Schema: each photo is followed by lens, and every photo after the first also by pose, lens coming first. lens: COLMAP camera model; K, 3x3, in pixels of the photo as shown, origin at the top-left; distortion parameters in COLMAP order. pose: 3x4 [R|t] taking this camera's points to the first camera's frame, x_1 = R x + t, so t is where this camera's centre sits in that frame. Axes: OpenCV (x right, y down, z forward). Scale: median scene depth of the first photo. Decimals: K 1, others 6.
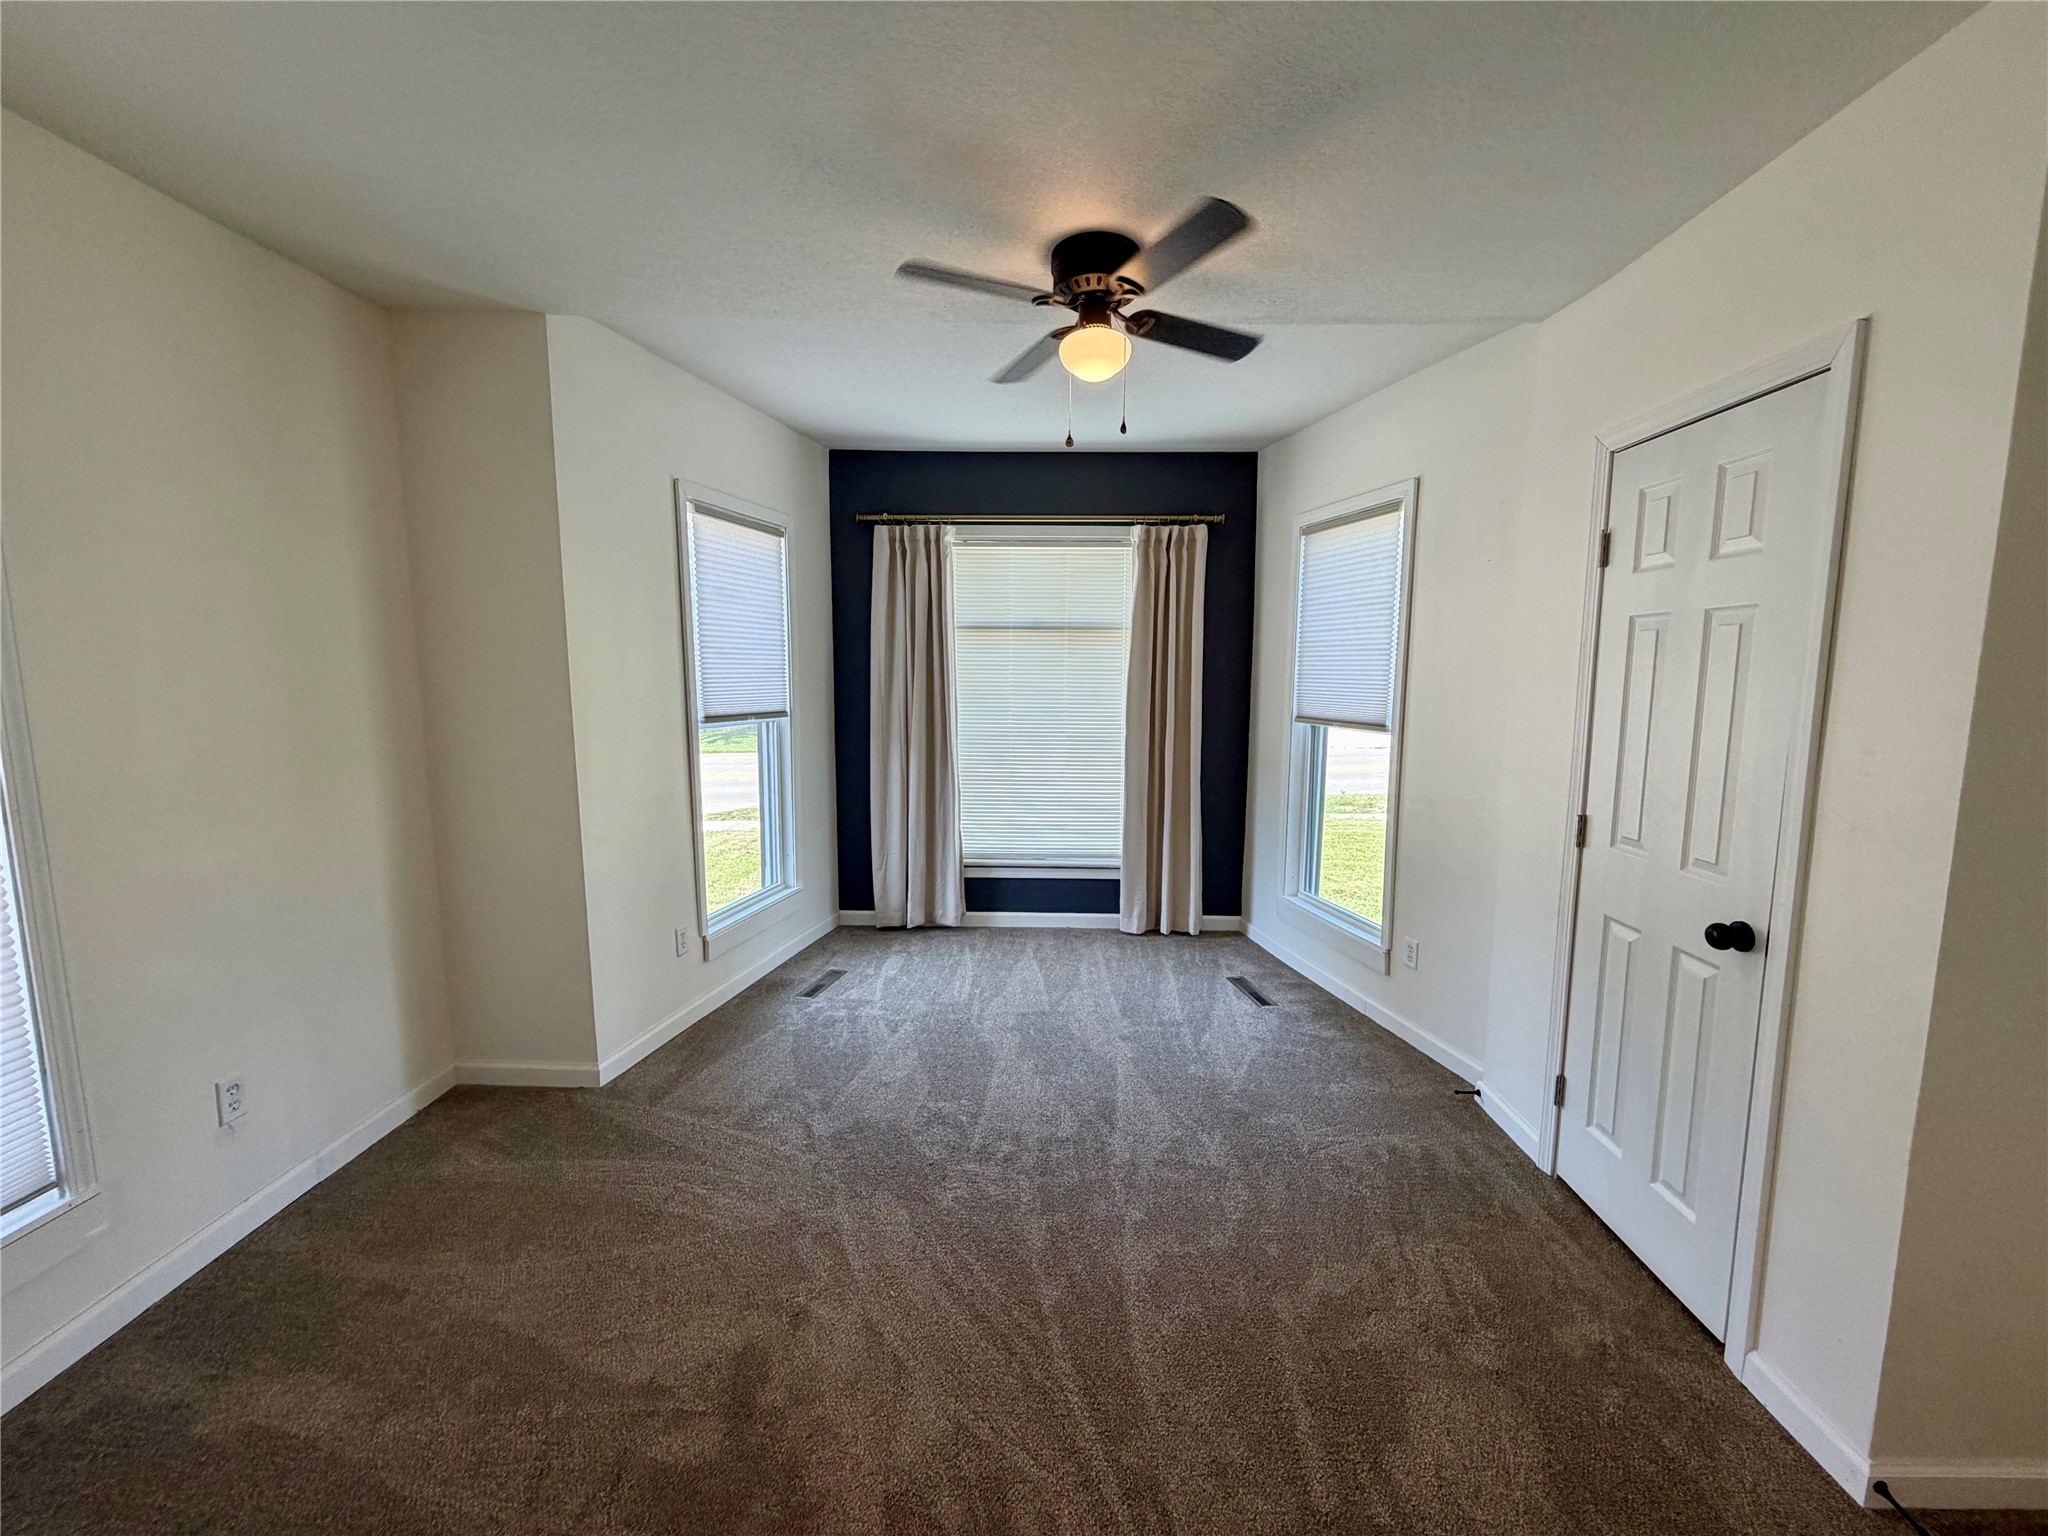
lens RADIAL K [[815.5, 0, 1020.1], [0, 815.5, 766.6], [0, 0, 1]] dist [-0.000197, 0.000299]
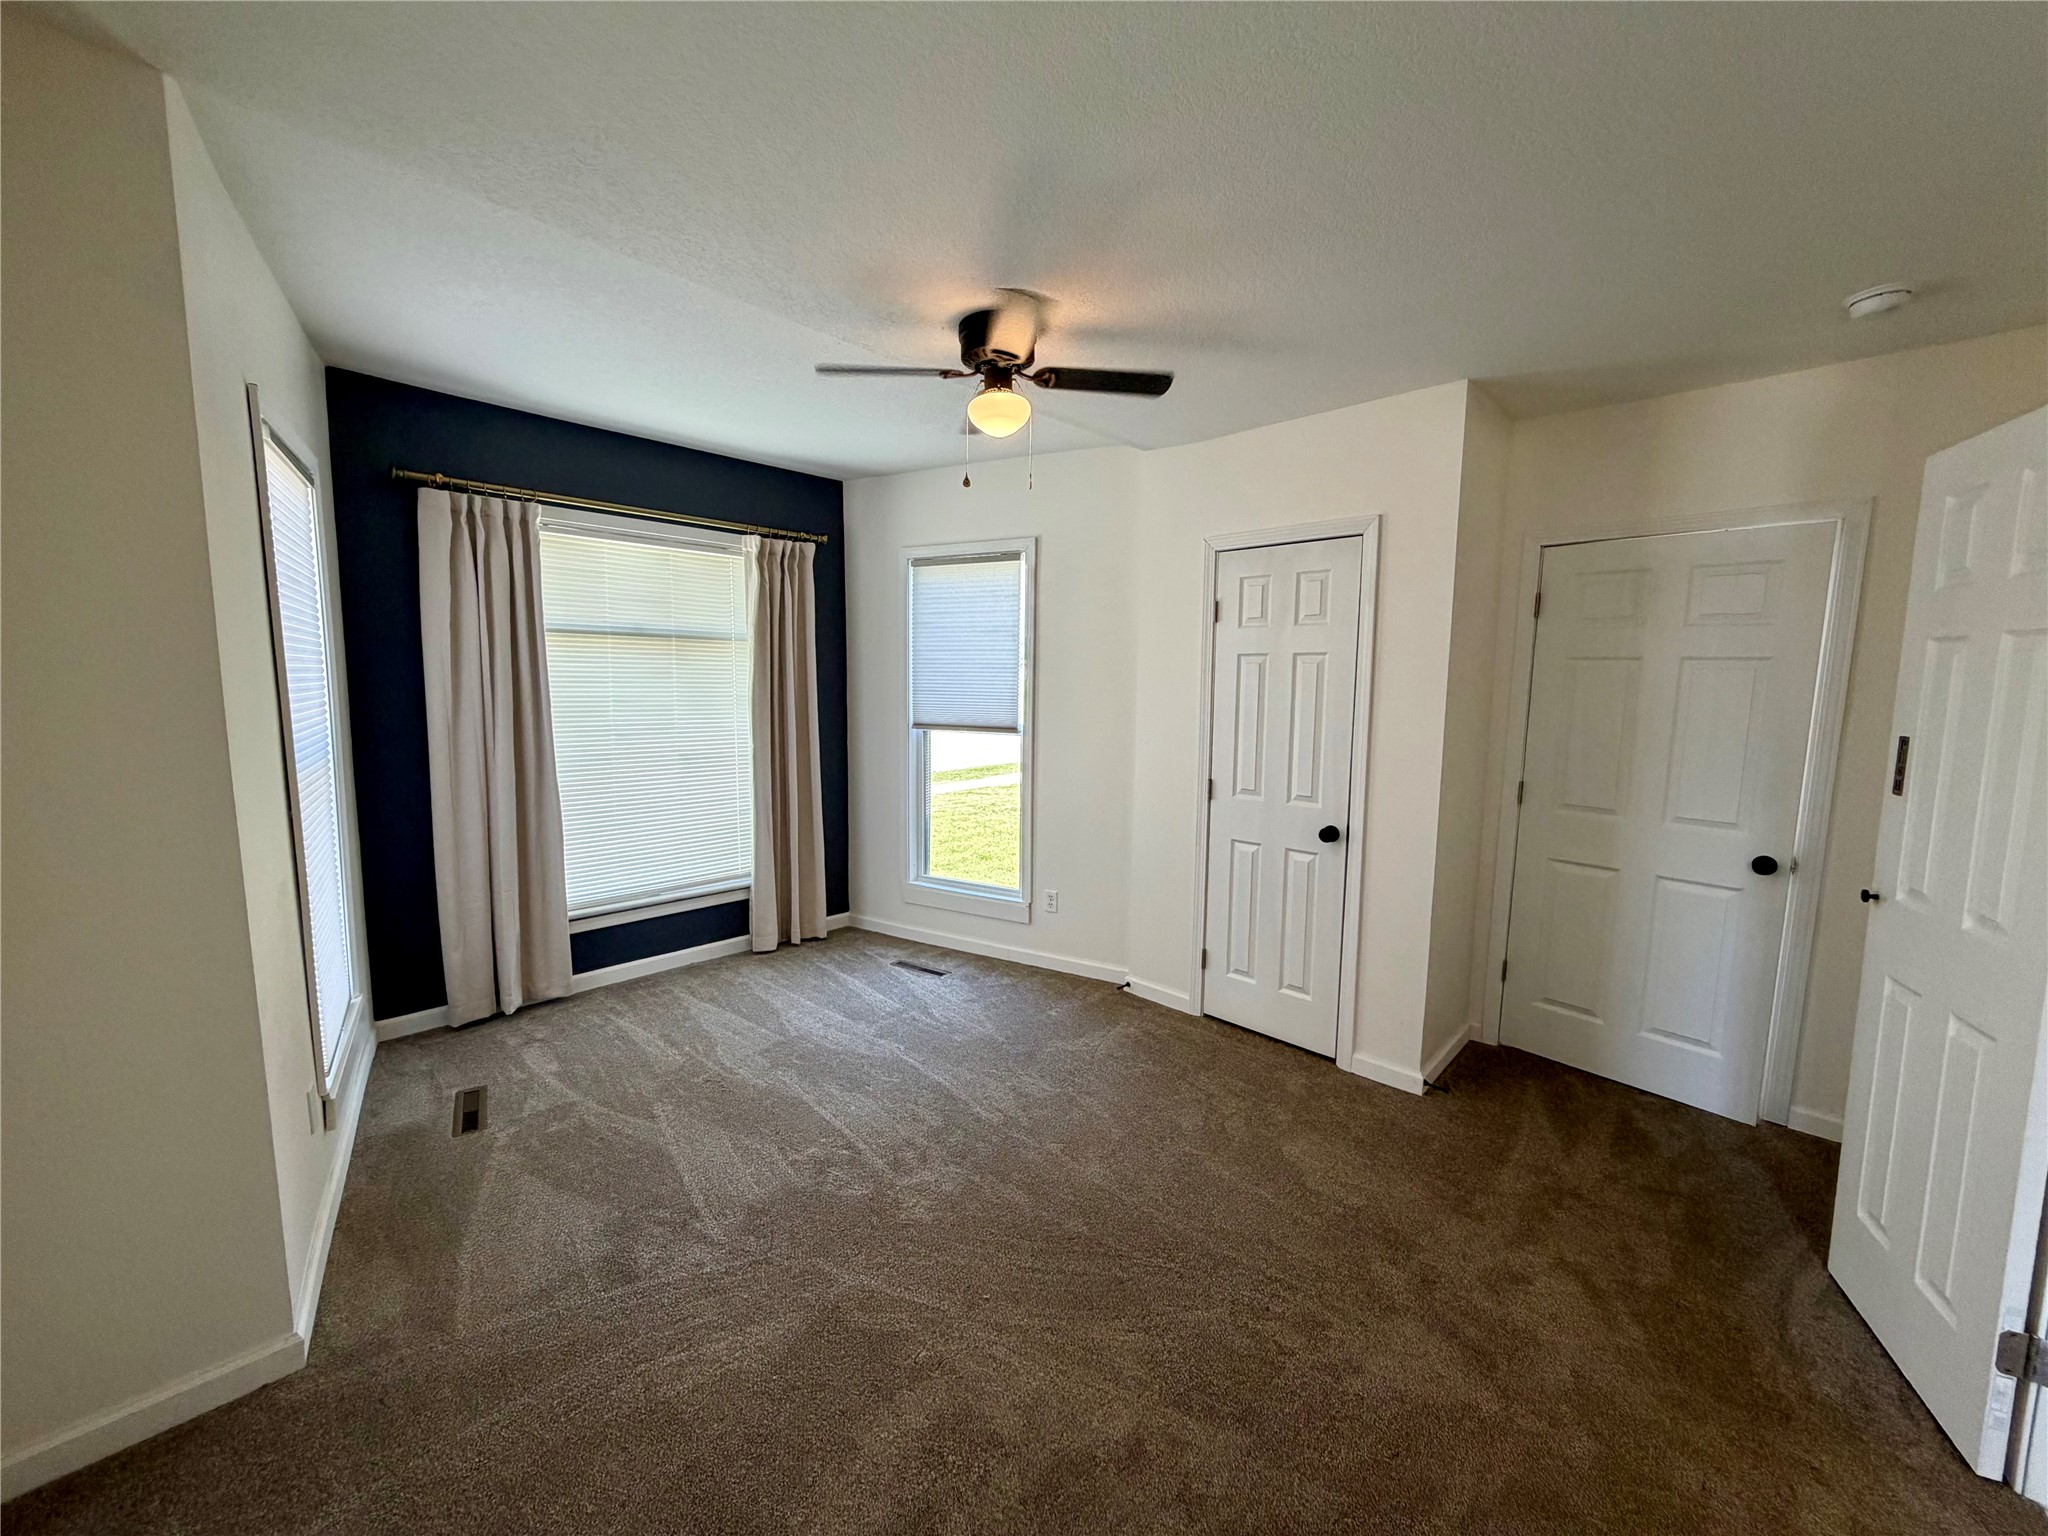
lens RADIAL K [[815.5, 0, 1020.1], [0, 815.5, 766.6], [0, 0, 1]] dist [-0.000197, 0.000299]
pose [[0.671475, -0.076944, 0.737022, -0.406277], [0.080900, 0.996261, 0.030302, -0.023918], [-0.736598, 0.039278, 0.675189, 0.119063]]
